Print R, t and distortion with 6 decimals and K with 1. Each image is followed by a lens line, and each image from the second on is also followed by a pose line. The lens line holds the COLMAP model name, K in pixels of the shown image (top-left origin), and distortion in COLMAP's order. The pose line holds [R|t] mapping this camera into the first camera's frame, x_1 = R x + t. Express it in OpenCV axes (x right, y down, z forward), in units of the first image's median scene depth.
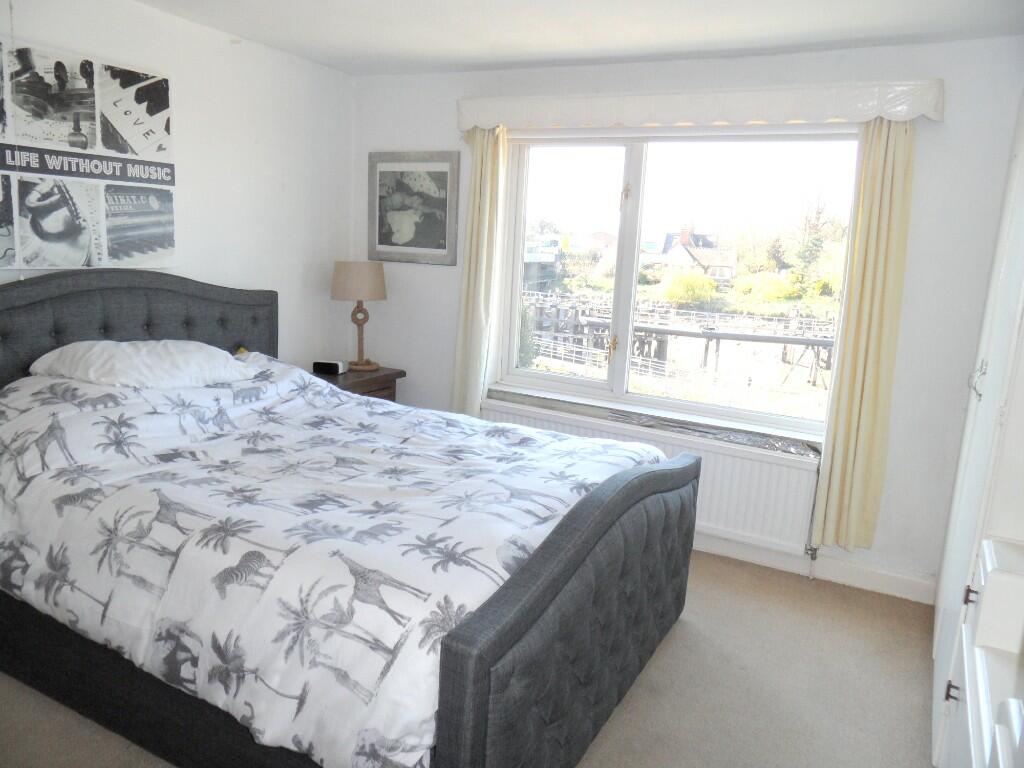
lens RADIAL K [[755.7, 0, 512.3], [0, 755.7, 383.8], [0, 0, 1]] dist [-0.032747, 0.033654]
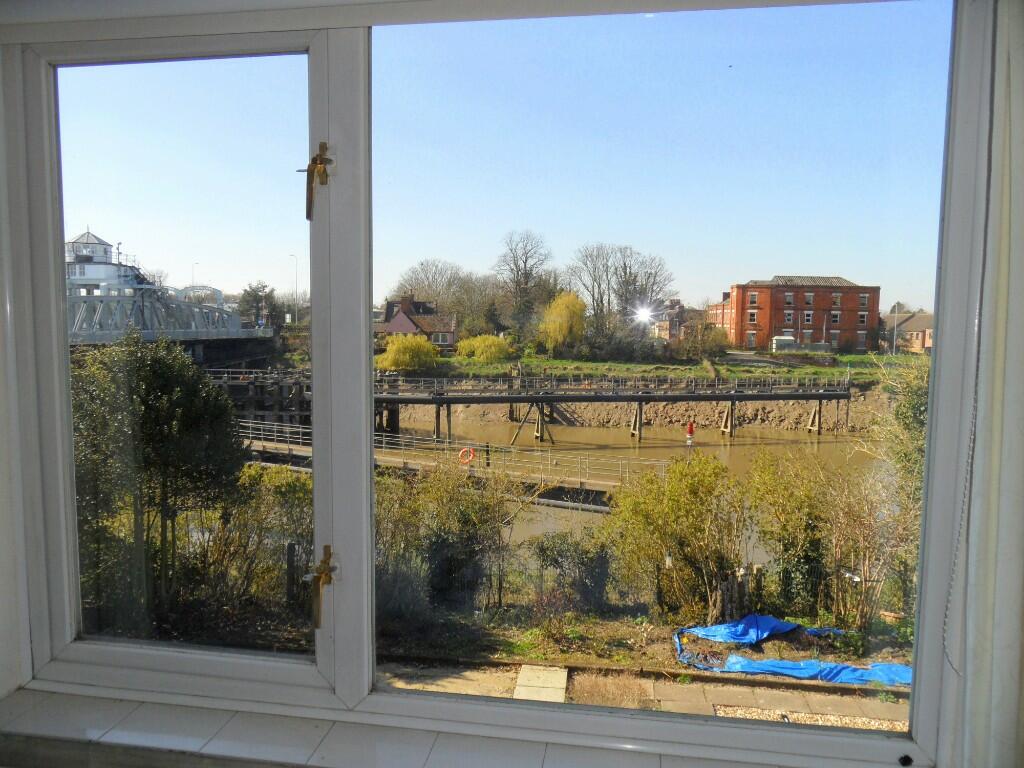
lens RADIAL K [[755.7, 0, 508.9], [0, 755.7, 387.5], [0, 0, 1]] dist [-0.032747, 0.033654]
pose [[0.936080, -0.075950, 0.343490, 0.127843], [0.104939, 0.992247, -0.066582, -0.147848], [-0.335770, 0.098371, 0.936793, 0.792078]]
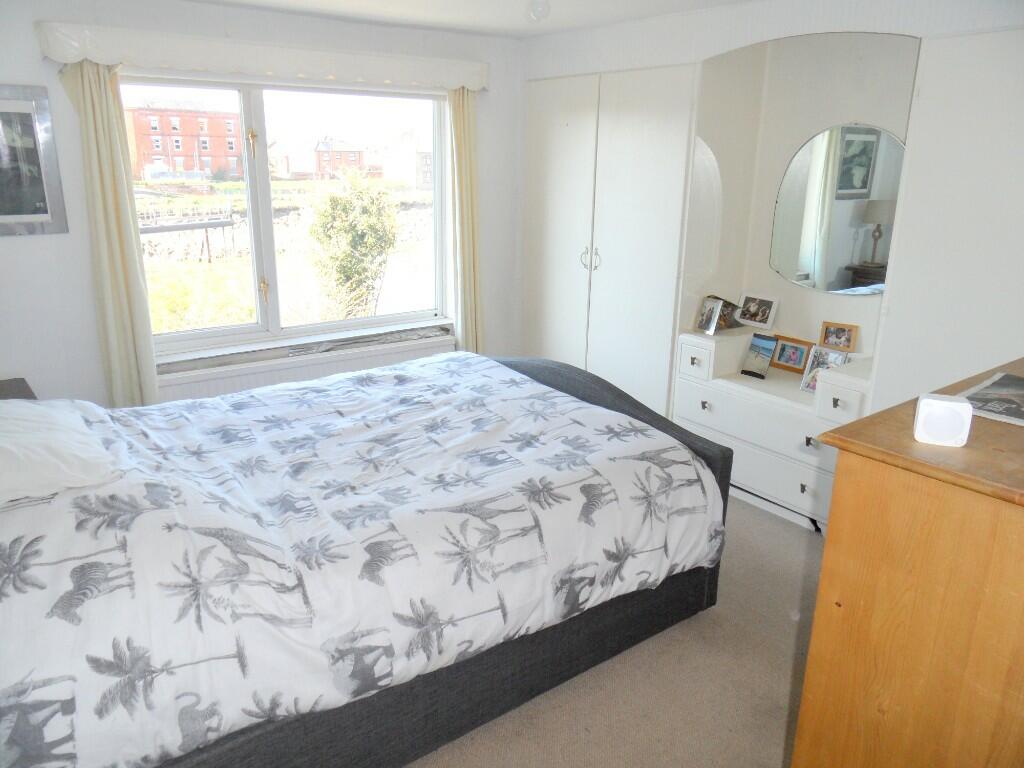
lens RADIAL K [[755.7, 0, 505.6], [0, 755.7, 377.8], [0, 0, 1]] dist [-0.032747, 0.033654]
pose [[0.419626, -0.306913, 0.854236, -0.878209], [0.178035, 0.950651, 0.254097, -0.185216], [-0.890066, 0.045458, 0.453559, 0.319256]]
